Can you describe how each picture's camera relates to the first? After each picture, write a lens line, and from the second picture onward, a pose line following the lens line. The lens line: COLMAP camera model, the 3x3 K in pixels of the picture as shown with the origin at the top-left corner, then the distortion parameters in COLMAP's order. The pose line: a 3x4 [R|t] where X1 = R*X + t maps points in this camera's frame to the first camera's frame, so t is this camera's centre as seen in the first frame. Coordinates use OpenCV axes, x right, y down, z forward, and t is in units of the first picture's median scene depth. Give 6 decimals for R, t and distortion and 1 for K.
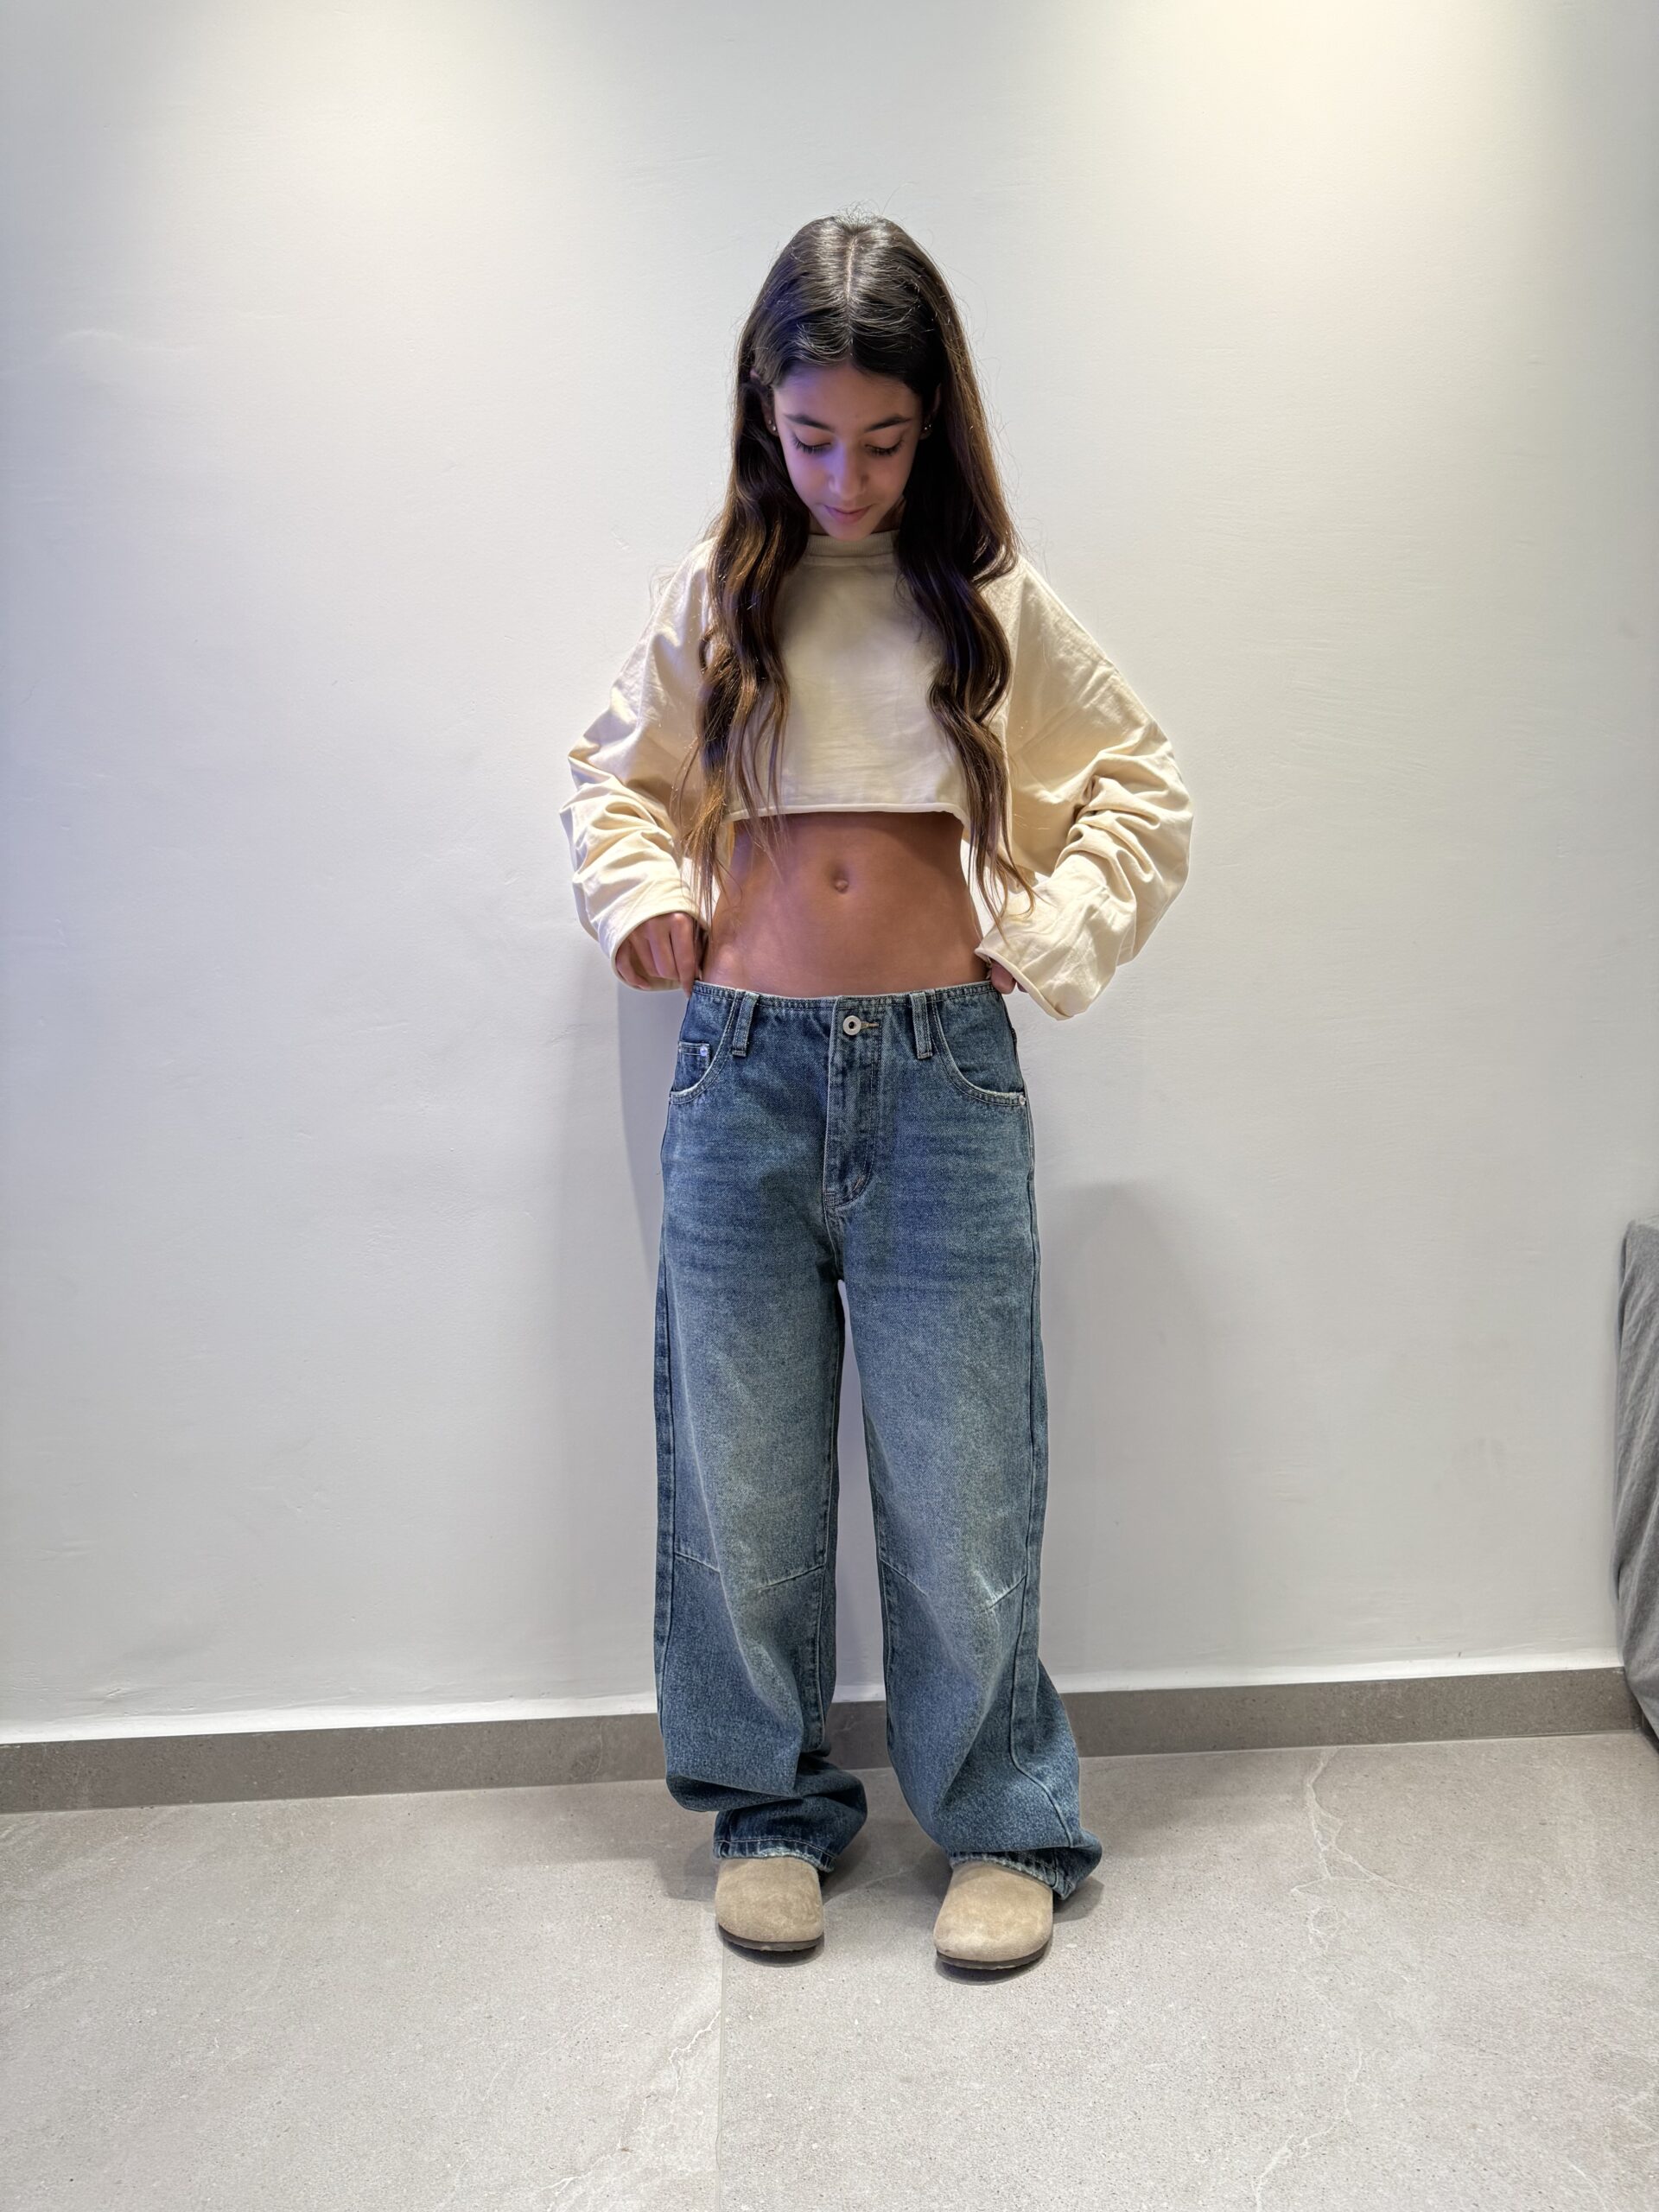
lens RADIAL K [[1613.1, 0, 843.8], [0, 1613.1, 1088.8], [0, 0, 1]] dist [-0.003760, -0.003728]
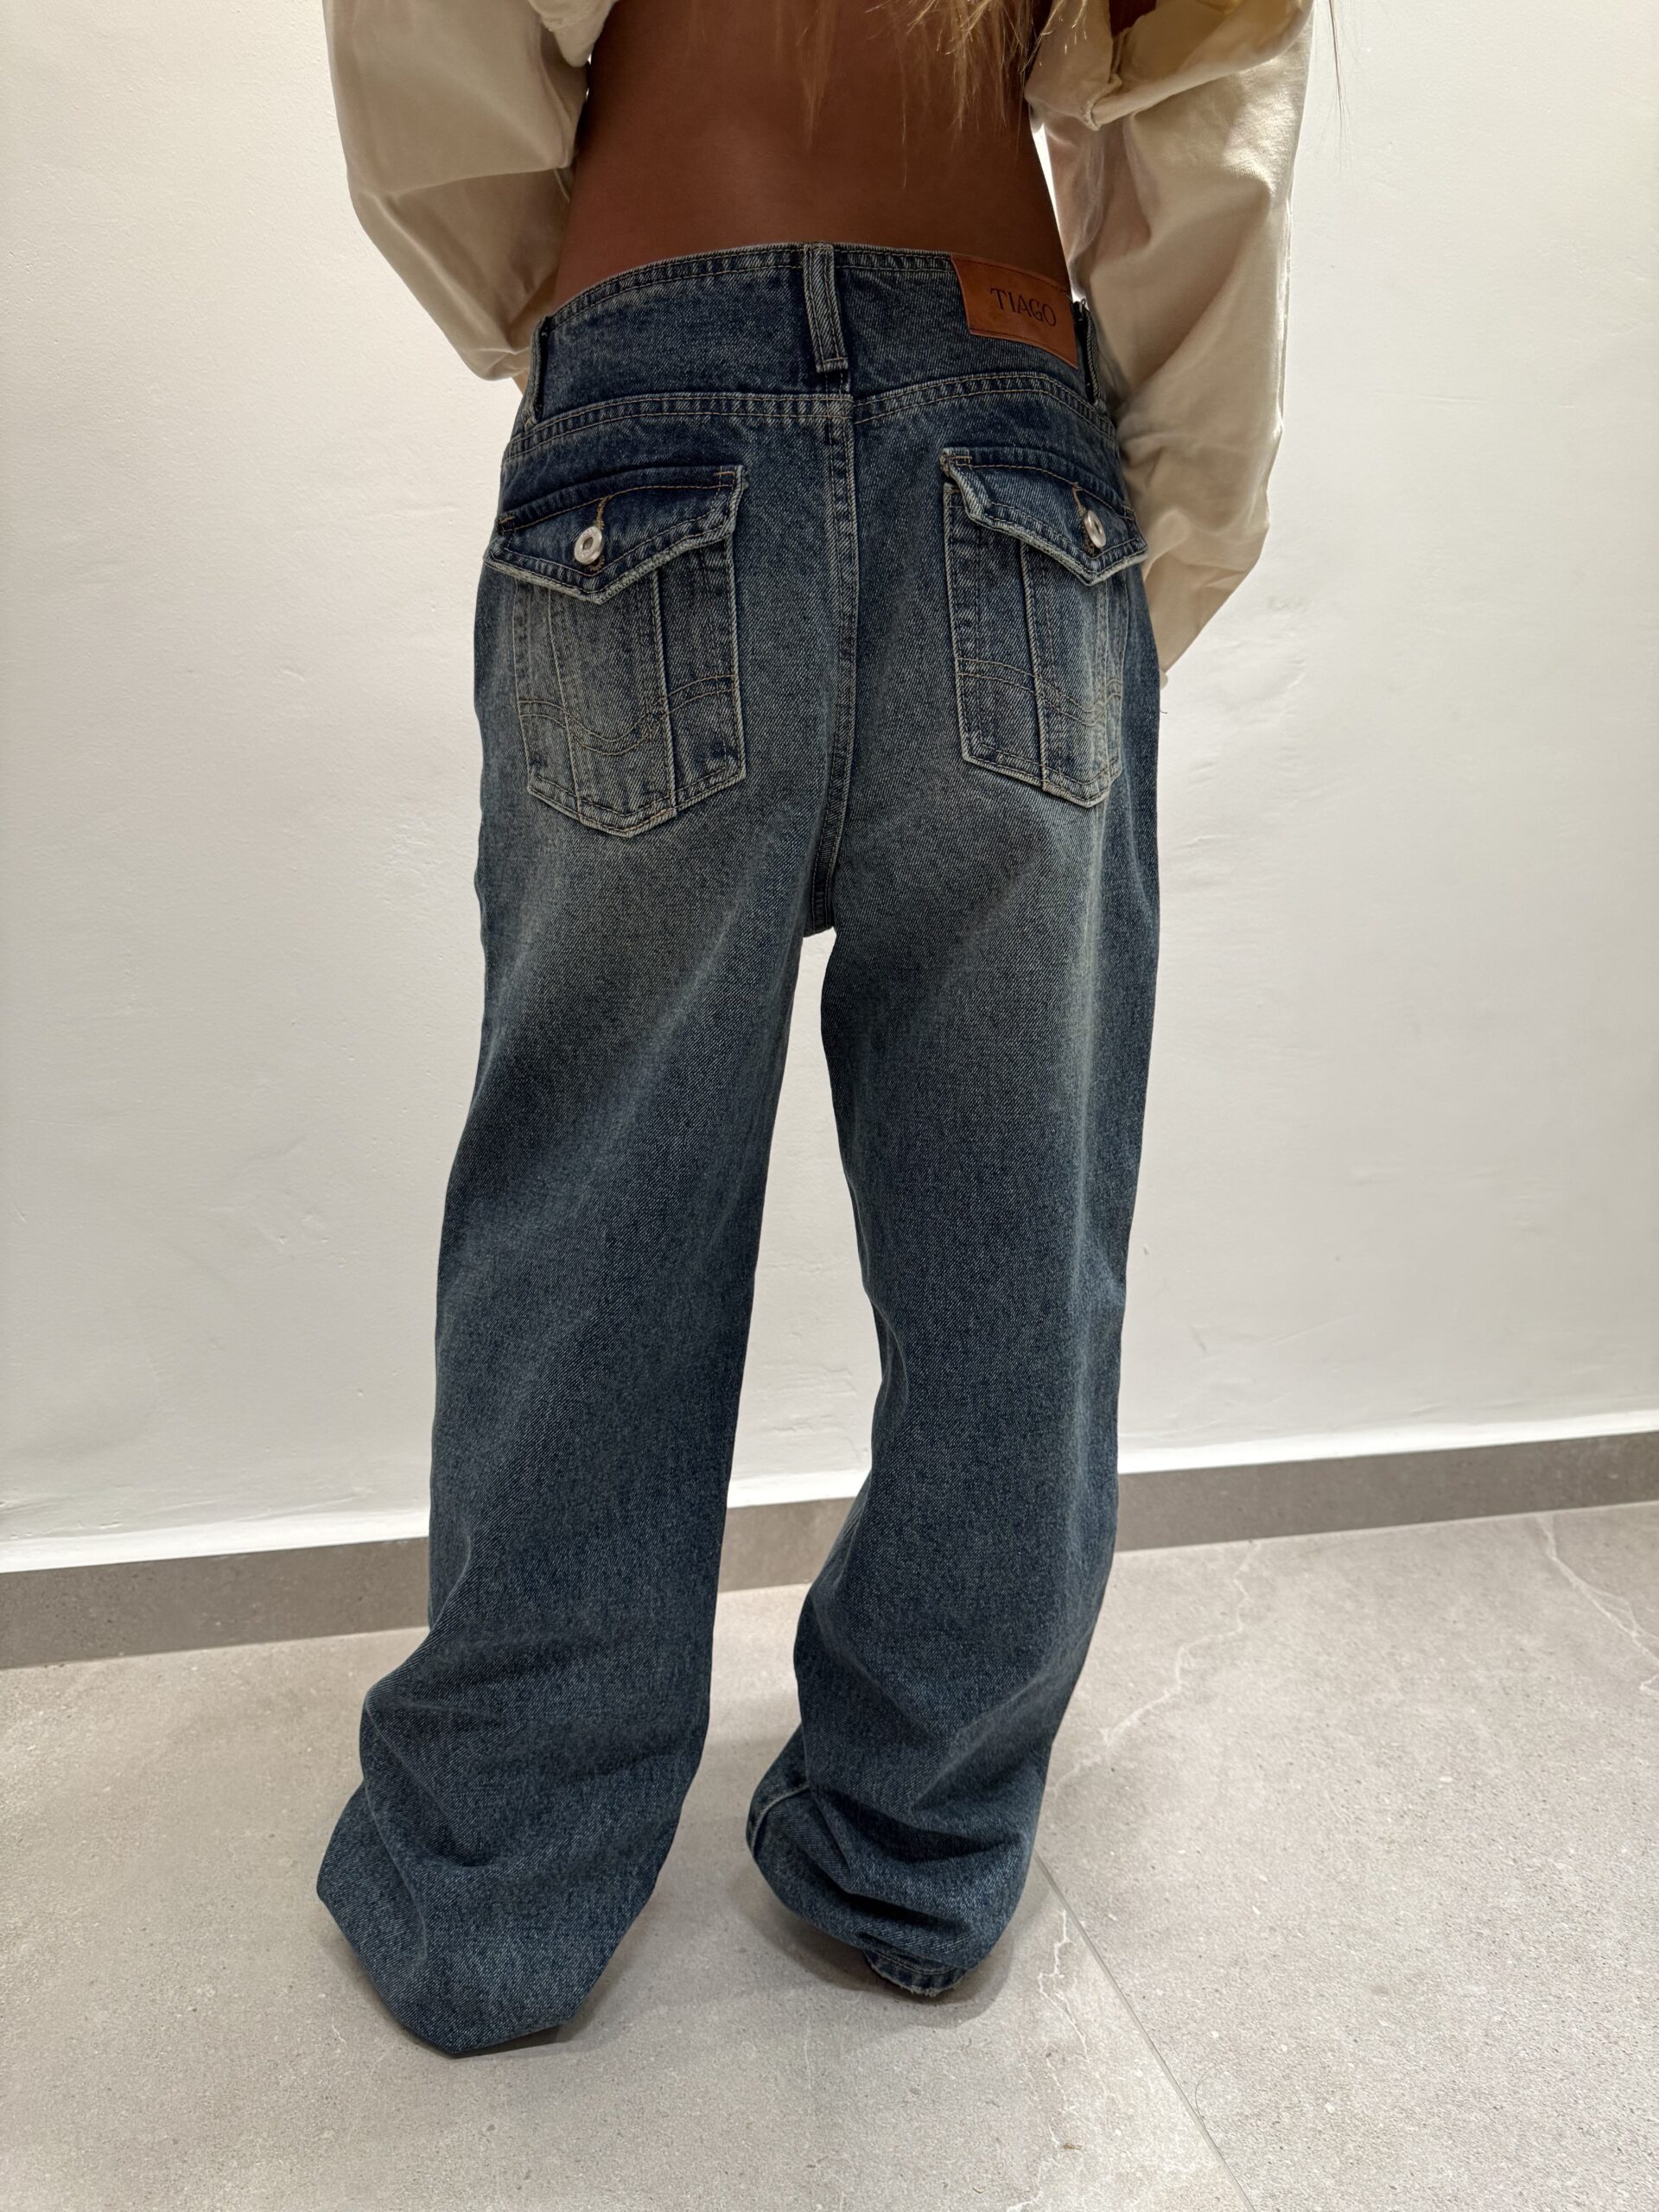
lens RADIAL K [[1613.1, 0, 833.4], [0, 1613.1, 1111.2], [0, 0, 1]] dist [-0.003760, -0.003728]
pose [[0.975450, 0.016441, 0.219608, -0.270262], [-0.048843, 0.988525, 0.142946, 0.101299], [-0.214738, -0.150163, 0.965059, 0.309919]]
